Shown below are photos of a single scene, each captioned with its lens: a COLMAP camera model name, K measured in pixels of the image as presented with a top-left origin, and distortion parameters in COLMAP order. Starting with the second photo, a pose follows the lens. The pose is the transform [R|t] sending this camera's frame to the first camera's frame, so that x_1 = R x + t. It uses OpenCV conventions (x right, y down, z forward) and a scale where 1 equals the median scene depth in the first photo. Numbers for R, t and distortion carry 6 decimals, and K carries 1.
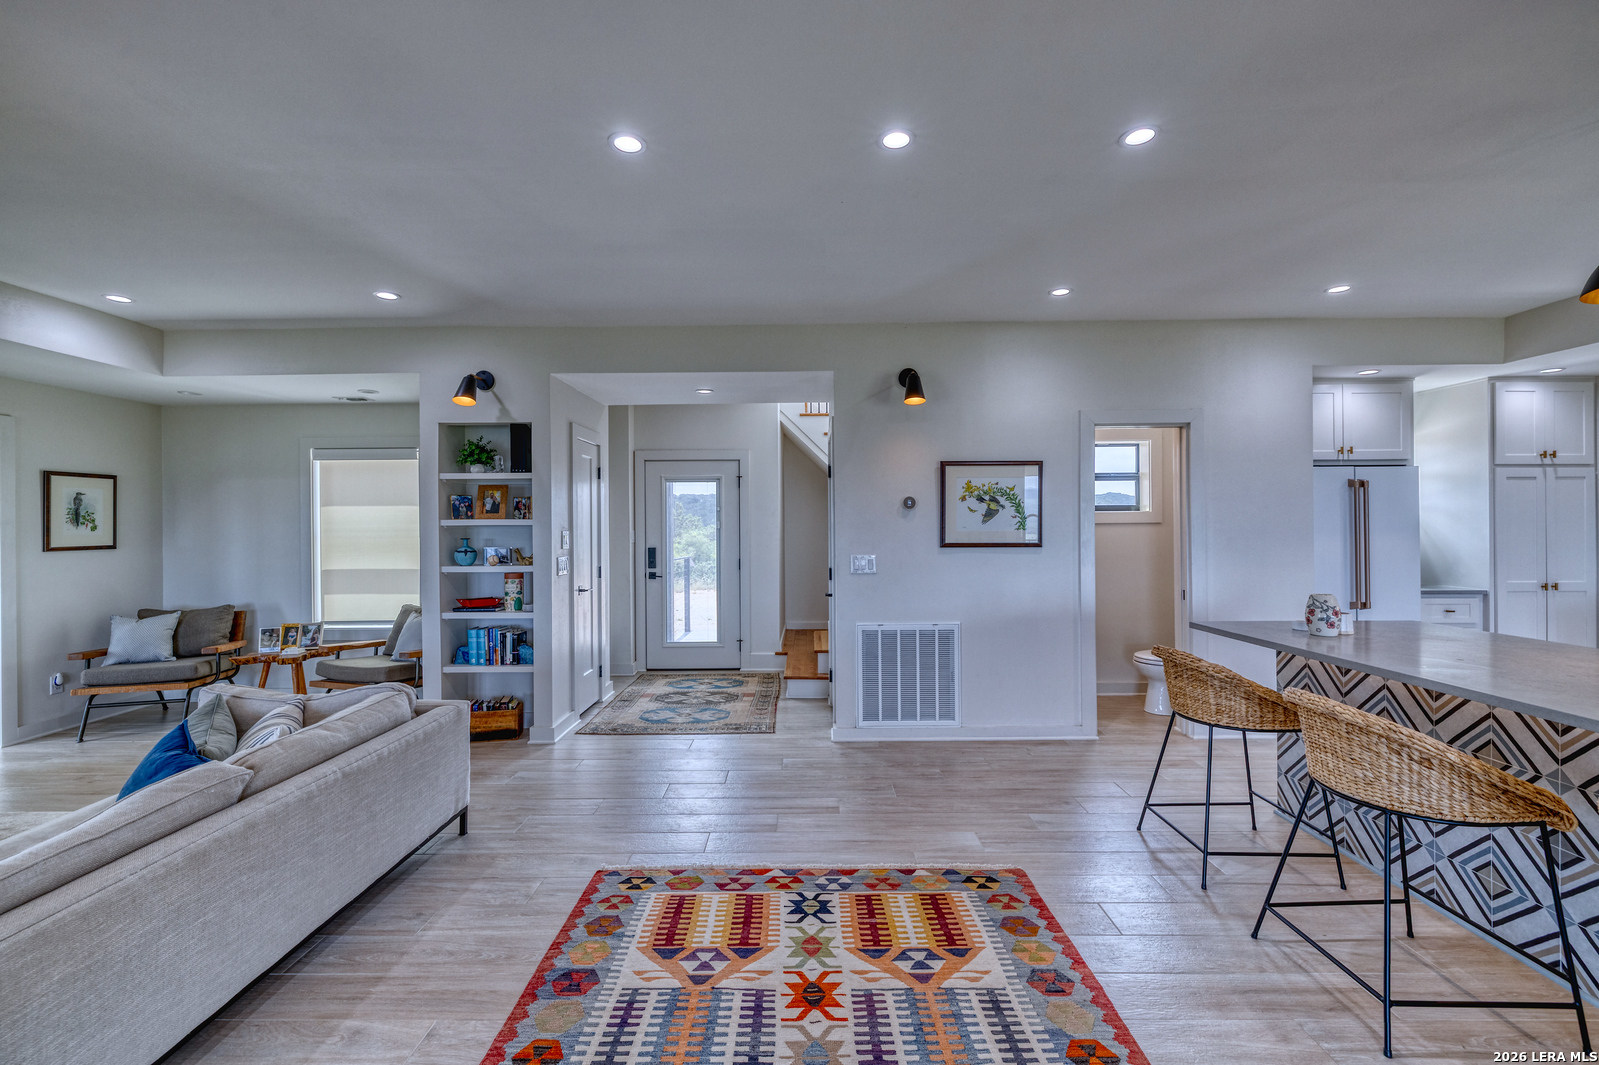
lens RADIAL K [[685.3, 0, 790.9], [0, 685.3, 528.7], [0, 0, 1]] dist [-0.000684, 0.000061]
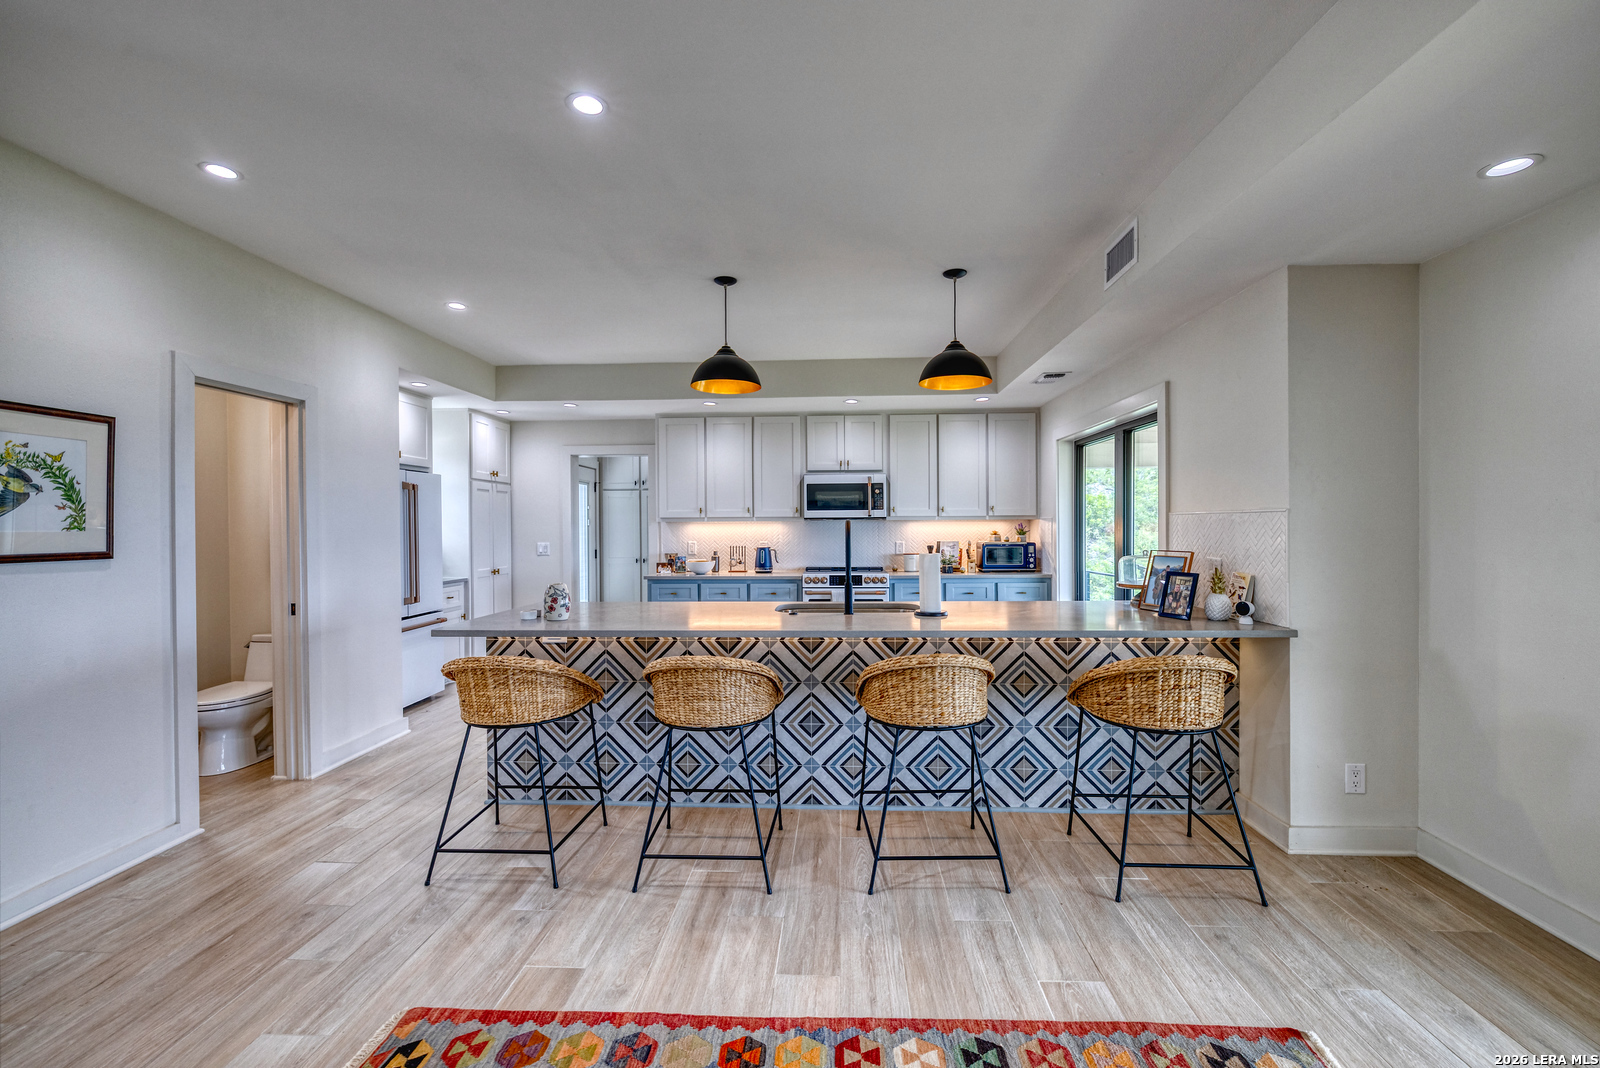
lens RADIAL K [[685.7, 0, 795.7], [0, 685.7, 530.4], [0, 0, 1]] dist [-0.000684, 0.000061]
pose [[0.024172, -0.001787, 0.999706, -0.233095], [0.007891, 0.999968, 0.001597, 0.005783], [-0.999677, 0.007850, 0.024186, 0.383835]]
